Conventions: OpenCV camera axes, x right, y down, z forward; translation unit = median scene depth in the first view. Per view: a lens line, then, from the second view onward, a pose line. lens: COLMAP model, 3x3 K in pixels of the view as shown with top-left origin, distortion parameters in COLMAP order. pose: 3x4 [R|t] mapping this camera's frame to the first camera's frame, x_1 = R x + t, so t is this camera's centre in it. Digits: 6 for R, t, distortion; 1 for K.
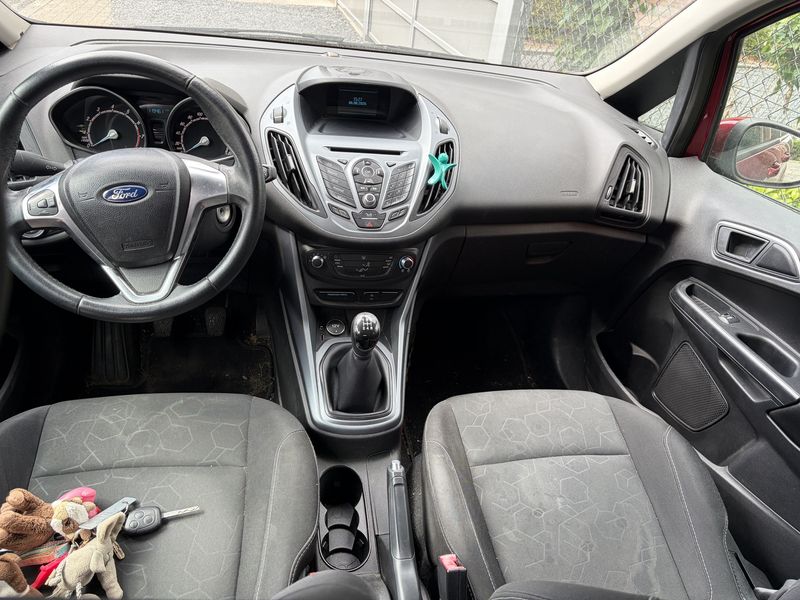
lens RADIAL K [[617.9, 0, 413.4], [0, 617.9, 301.4], [0, 0, 1]] dist [0.079007, -0.095756]
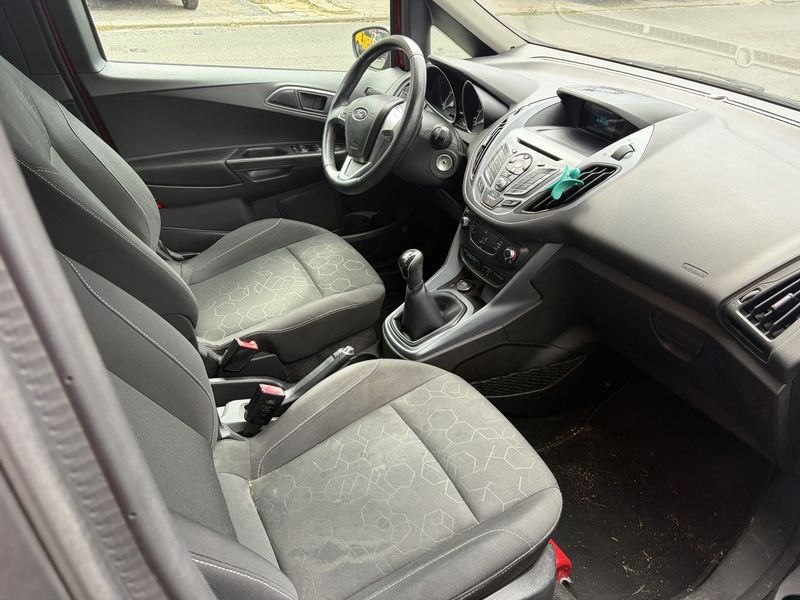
lens RADIAL K [[617.9, 0, 413.4], [0, 617.9, 301.4], [0, 0, 1]] dist [0.079007, -0.095756]
pose [[0.294228, 0.406598, -0.864932, 0.959521], [-0.518016, 0.828376, 0.213197, -0.144319], [0.803174, 0.385320, 0.454356, 0.434647]]
